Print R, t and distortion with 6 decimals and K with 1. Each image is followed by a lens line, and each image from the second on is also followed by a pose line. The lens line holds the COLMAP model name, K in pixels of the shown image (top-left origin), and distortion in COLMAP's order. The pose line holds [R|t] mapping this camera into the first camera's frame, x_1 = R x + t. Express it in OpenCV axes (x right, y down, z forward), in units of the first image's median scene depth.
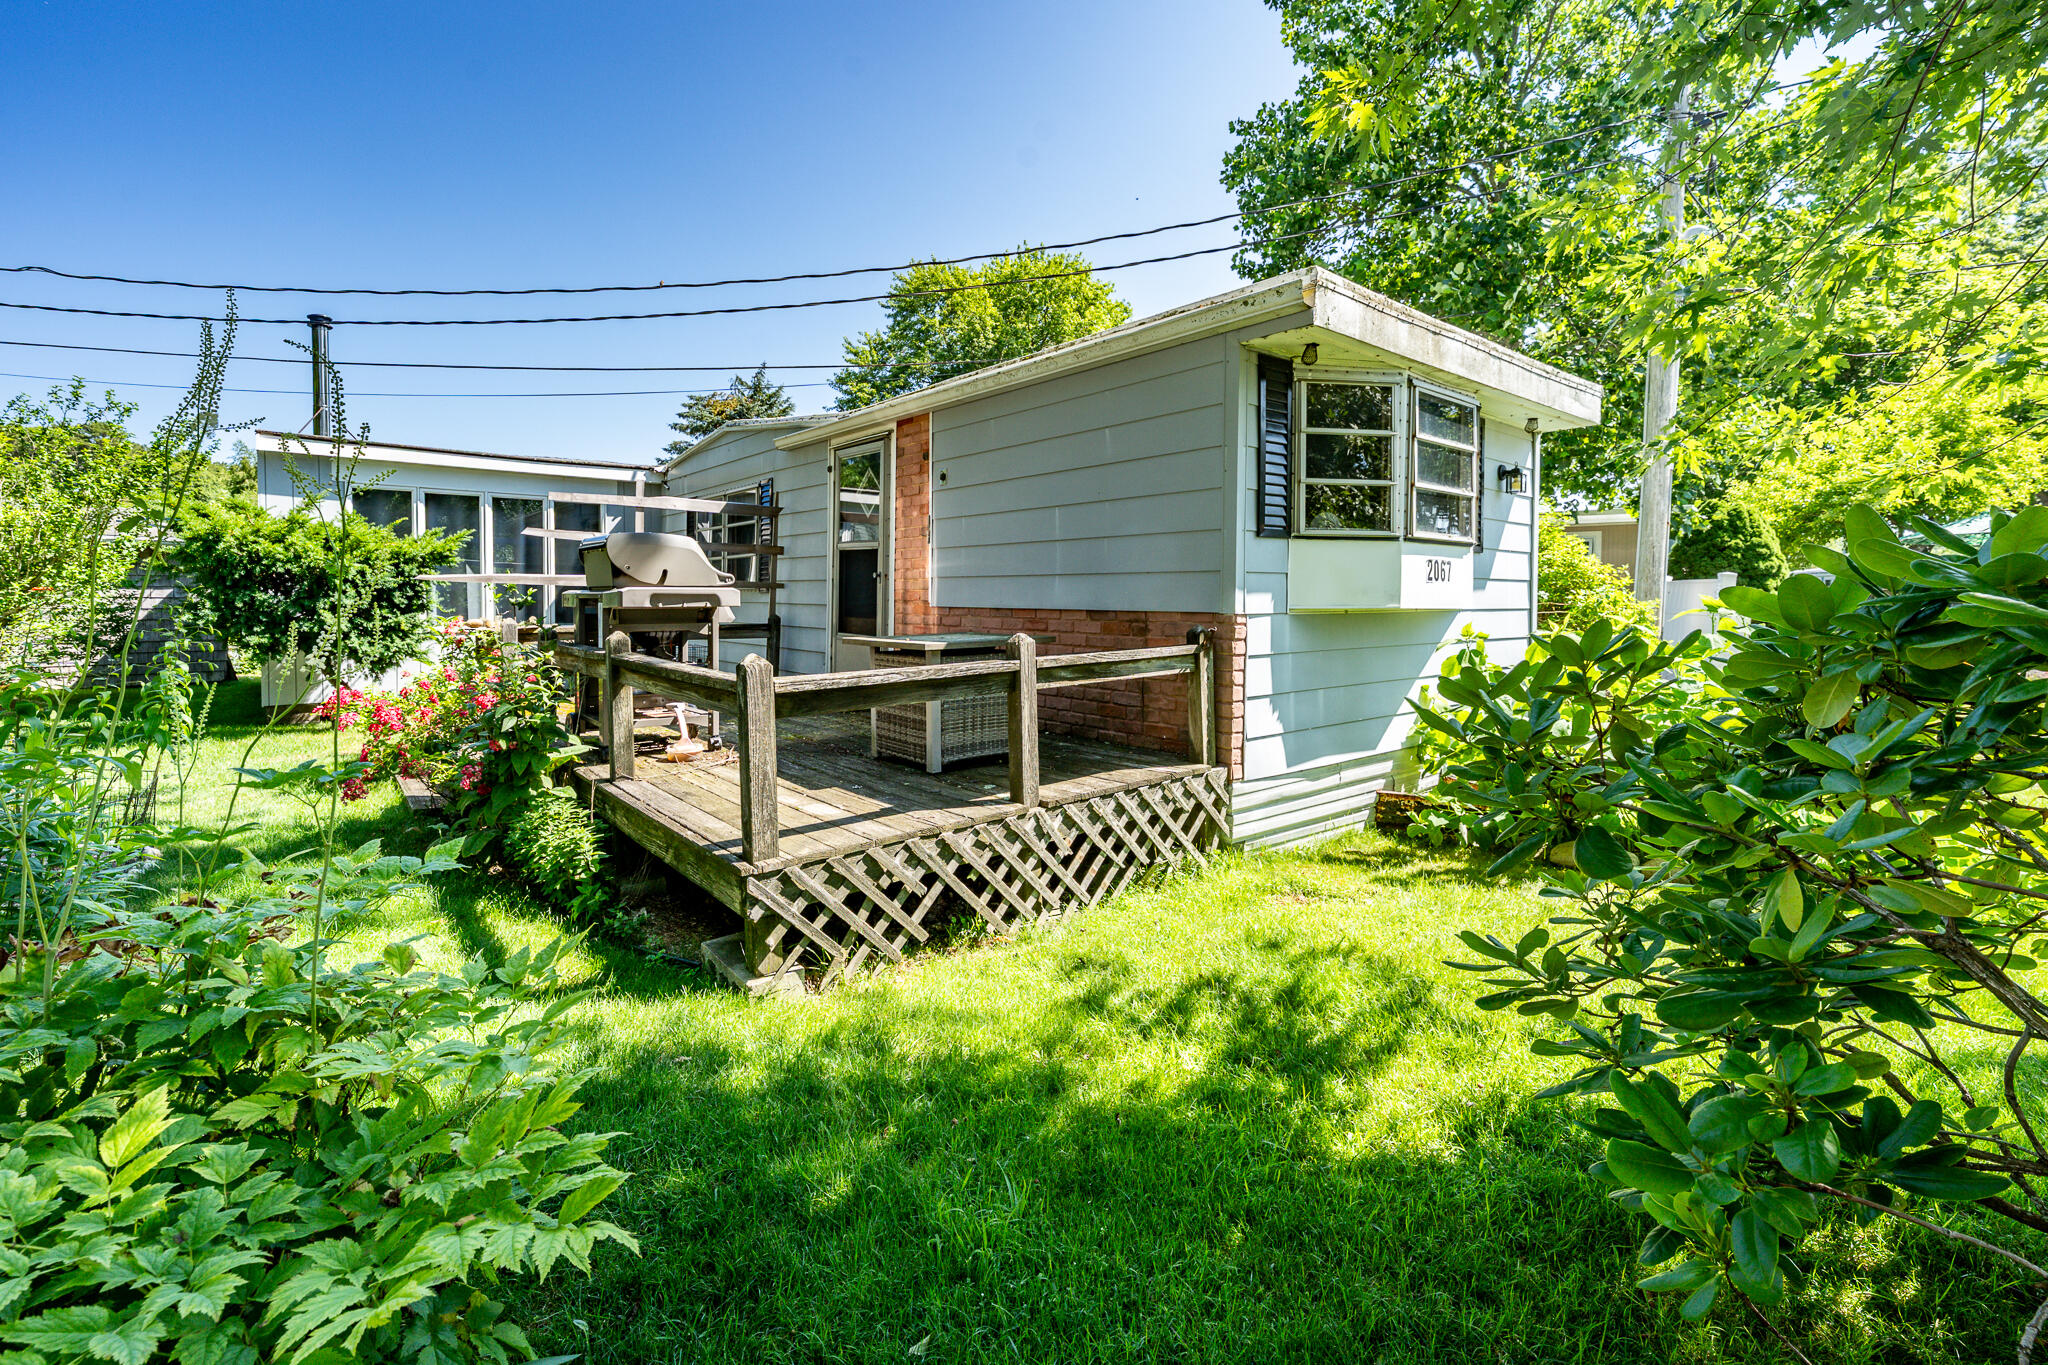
lens RADIAL K [[886.6, 0, 1025.6], [0, 886.6, 666.3], [0, 0, 1]] dist [-0.002645, -0.000334]
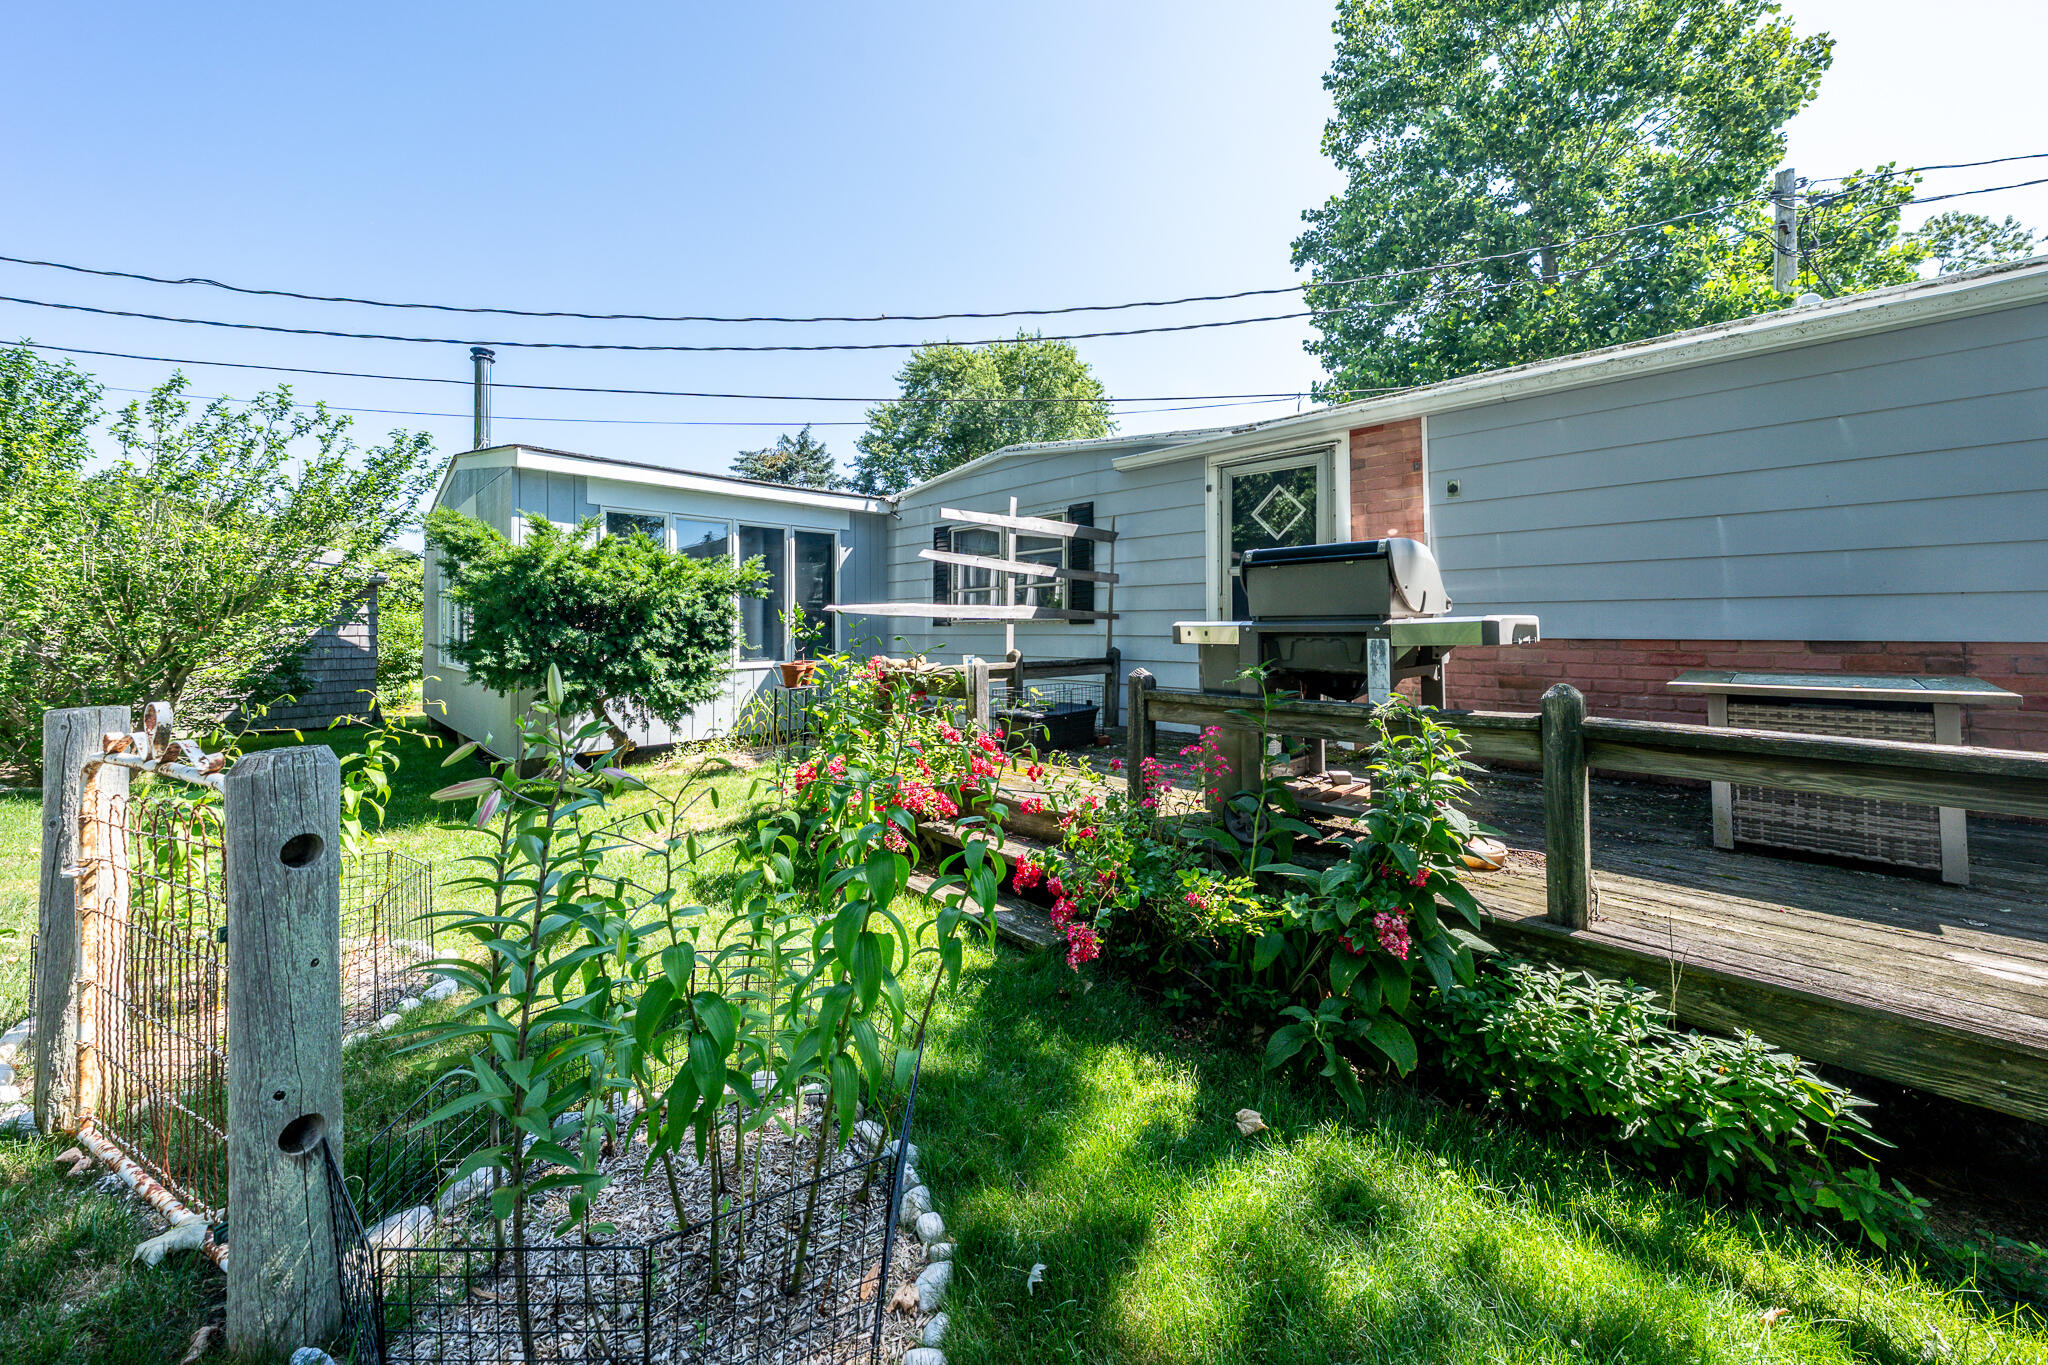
lens RADIAL K [[734.1, 0, 1008.5], [0, 734.1, 632.2], [0, 0, 1]] dist [0.000232, -0.000048]
pose [[0.996477, -0.009746, 0.083293, -0.229622], [0.015718, 0.997328, -0.071342, -0.011345], [-0.082375, 0.072400, 0.993968, 0.129390]]
